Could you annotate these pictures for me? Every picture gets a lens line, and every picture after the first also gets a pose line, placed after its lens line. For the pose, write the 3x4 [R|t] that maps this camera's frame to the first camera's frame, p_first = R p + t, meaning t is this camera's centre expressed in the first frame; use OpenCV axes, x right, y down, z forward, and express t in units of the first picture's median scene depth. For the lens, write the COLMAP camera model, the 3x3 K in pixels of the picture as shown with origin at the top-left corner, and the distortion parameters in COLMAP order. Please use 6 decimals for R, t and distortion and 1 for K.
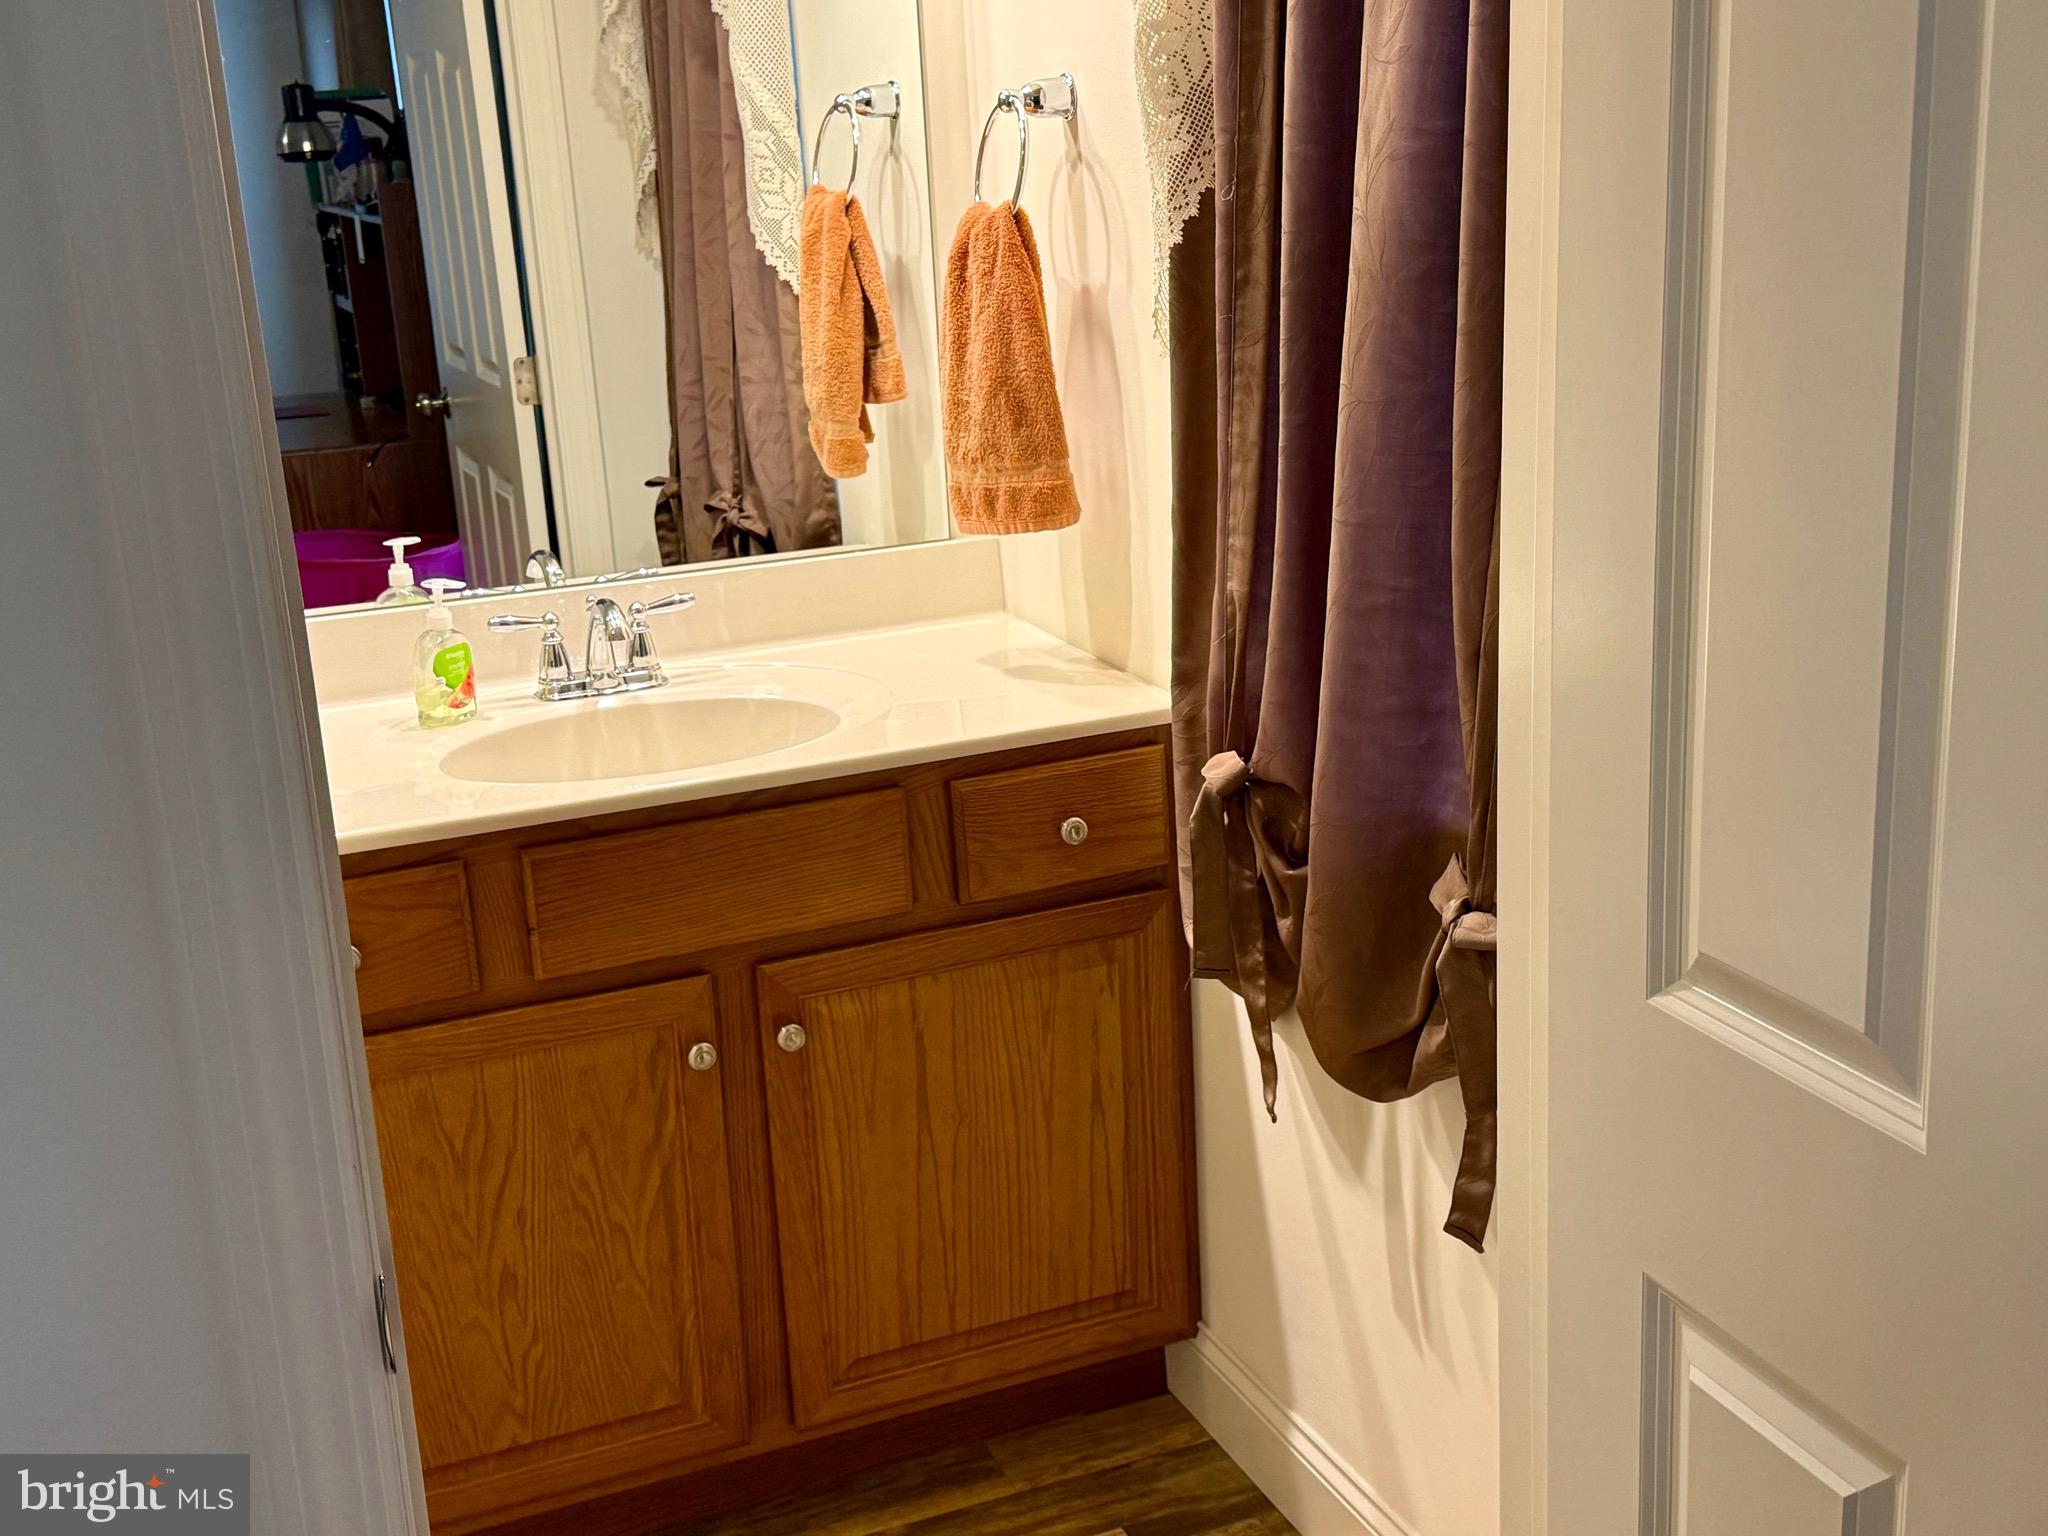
lens RADIAL K [[2417.4, 0, 1026.0], [0, 2417.4, 780.2], [0, 0, 1]] dist [0.049678, 0.000000]
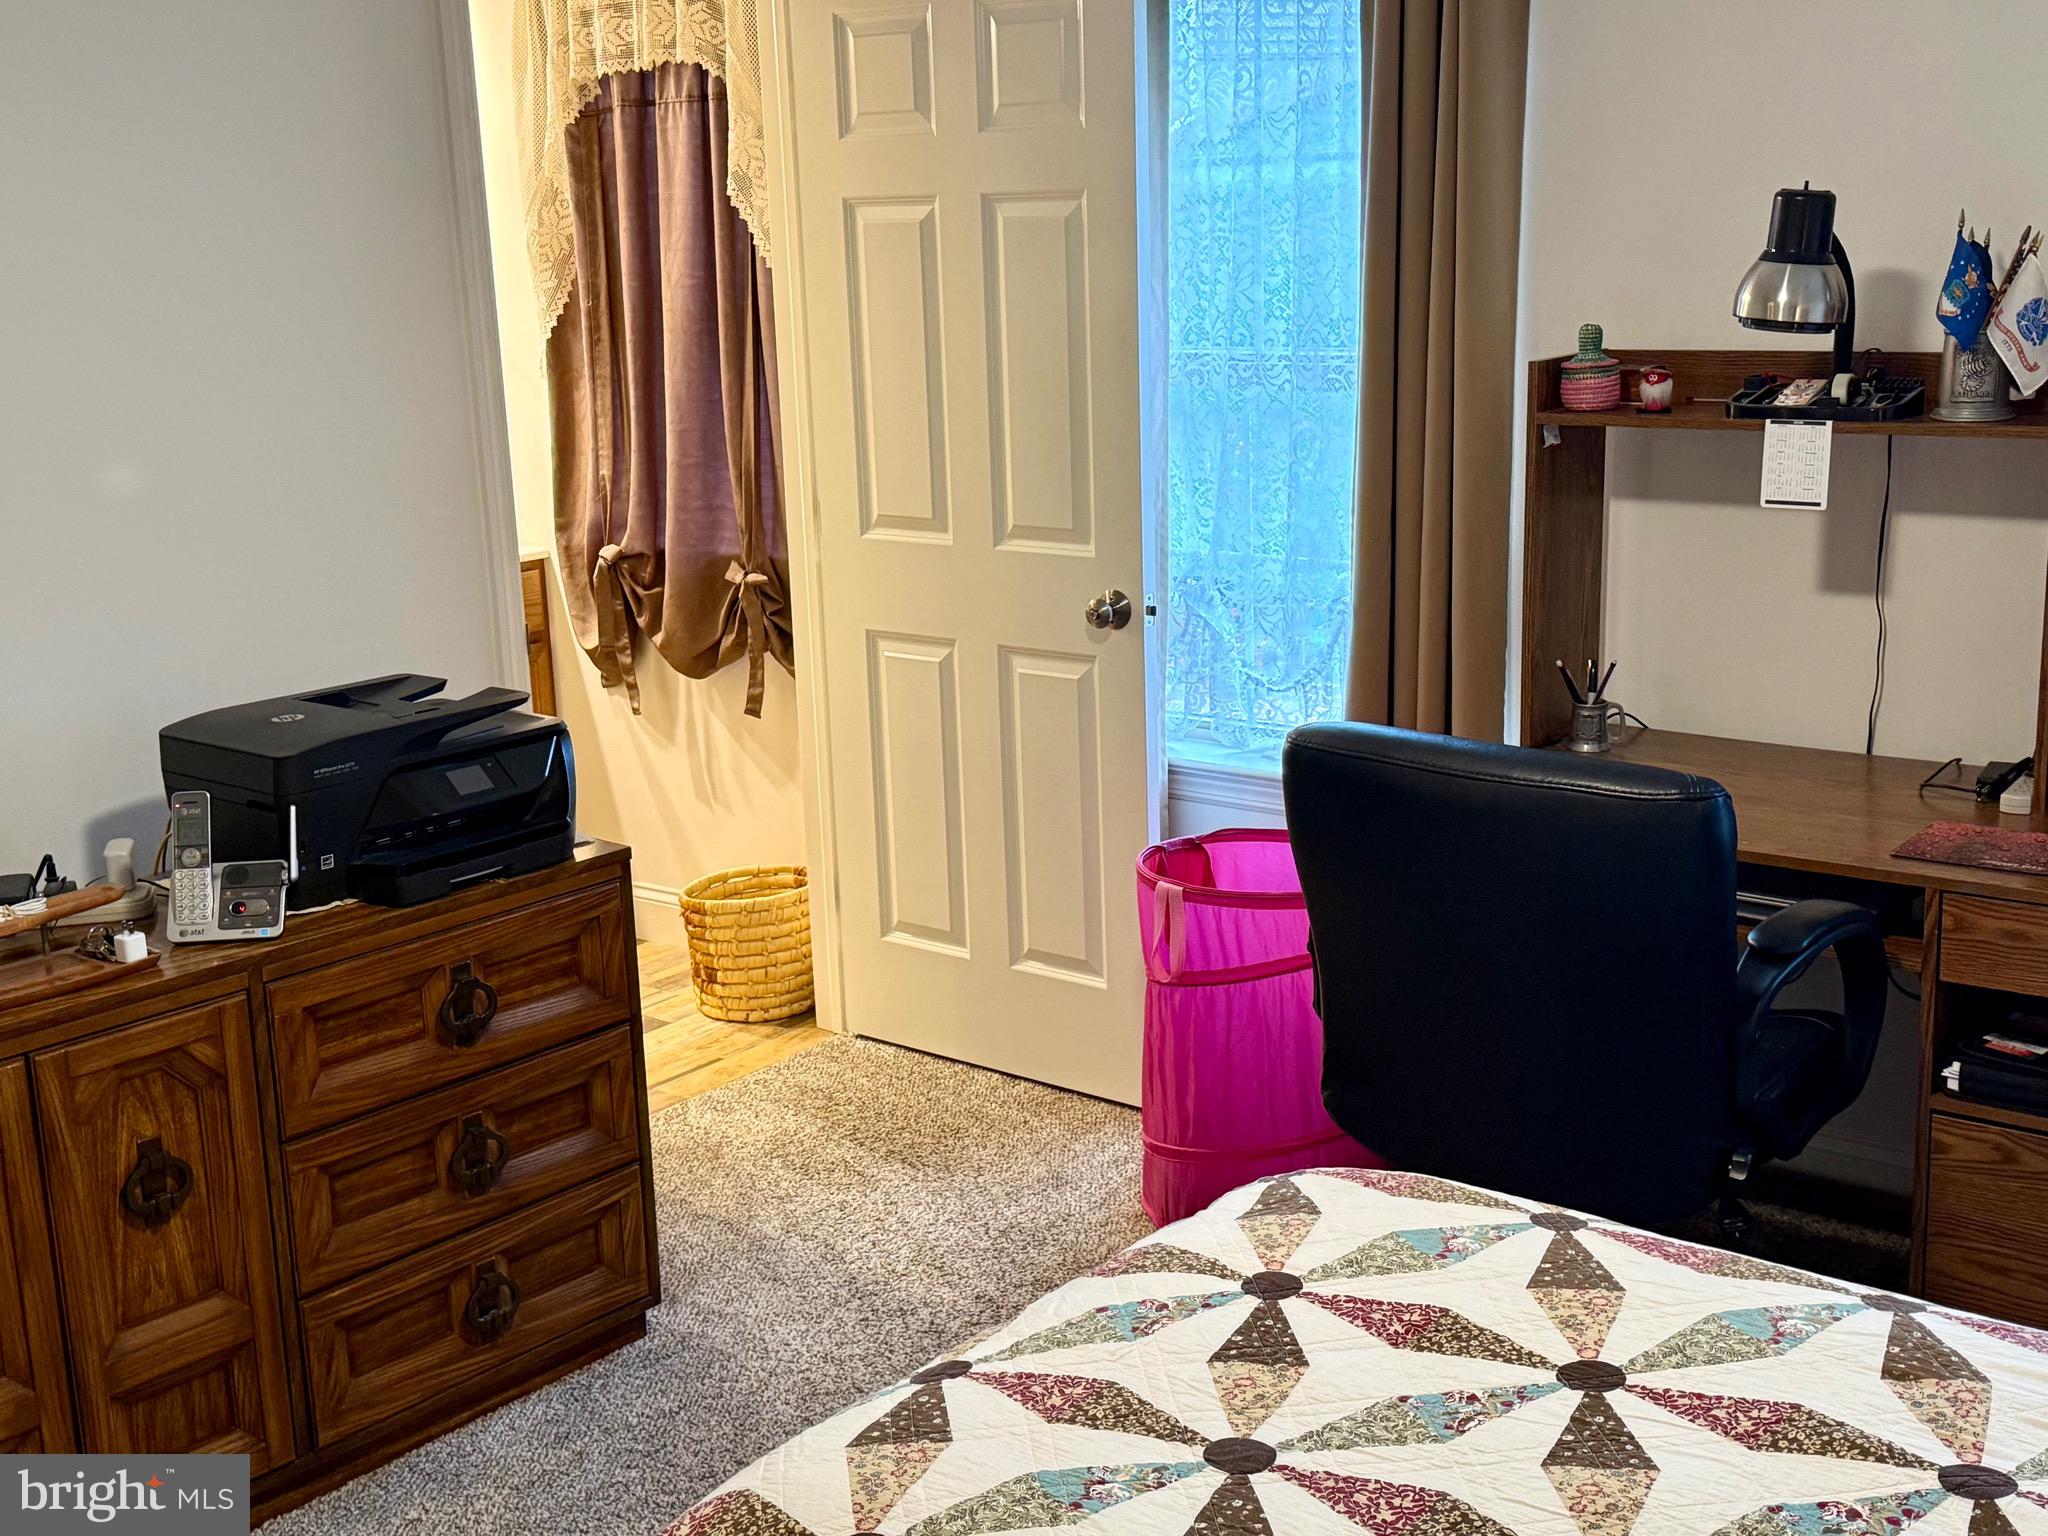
lens RADIAL K [[2417.4, 0, 1018.7], [0, 2417.4, 749.8], [0, 0, 1]] dist [0.049678, 0.000000]
pose [[0.872099, -0.087749, 0.481397, -0.779706], [0.127852, 0.990477, -0.051073, 0.386769], [-0.472332, 0.106088, 0.875013, -1.296323]]
